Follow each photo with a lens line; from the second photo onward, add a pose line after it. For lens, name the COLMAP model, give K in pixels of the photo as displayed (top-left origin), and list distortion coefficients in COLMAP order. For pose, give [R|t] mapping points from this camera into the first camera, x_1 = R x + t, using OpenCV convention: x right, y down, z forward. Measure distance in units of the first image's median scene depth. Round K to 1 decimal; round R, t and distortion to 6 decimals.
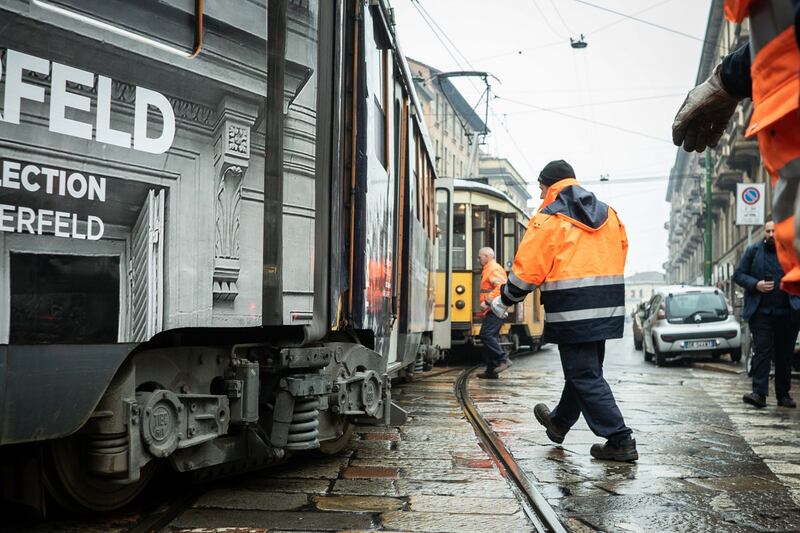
lens RADIAL K [[917.9, 0, 400.0], [0, 917.9, 266.5], [0, 0, 1]] dist [-0.172012, 0.023300]
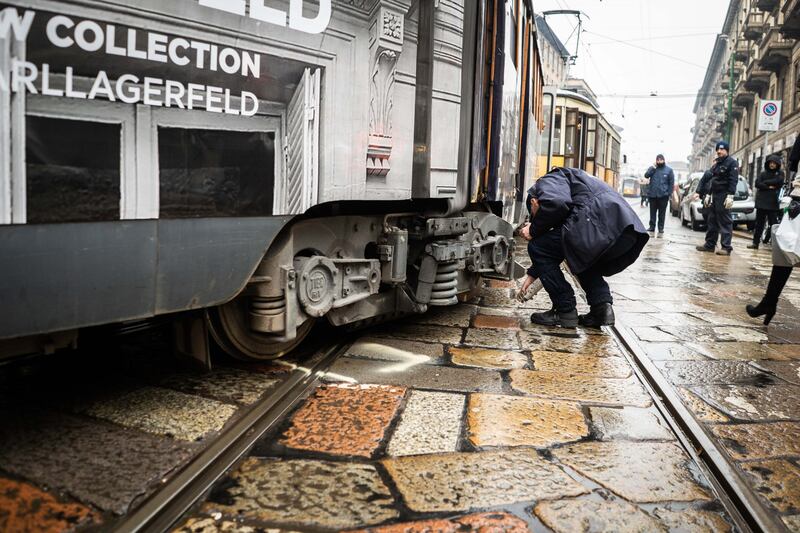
lens RADIAL K [[567.3, 0, 400.0], [0, 567.3, 266.5], [0, 0, 1]] dist [-0.117567, 0.003109]
pose [[0.984025, 0.054722, -0.169413, -0.041912], [-0.019343, 0.978818, 0.203815, 0.004973], [0.176978, -0.197282, 0.964240, 0.308451]]
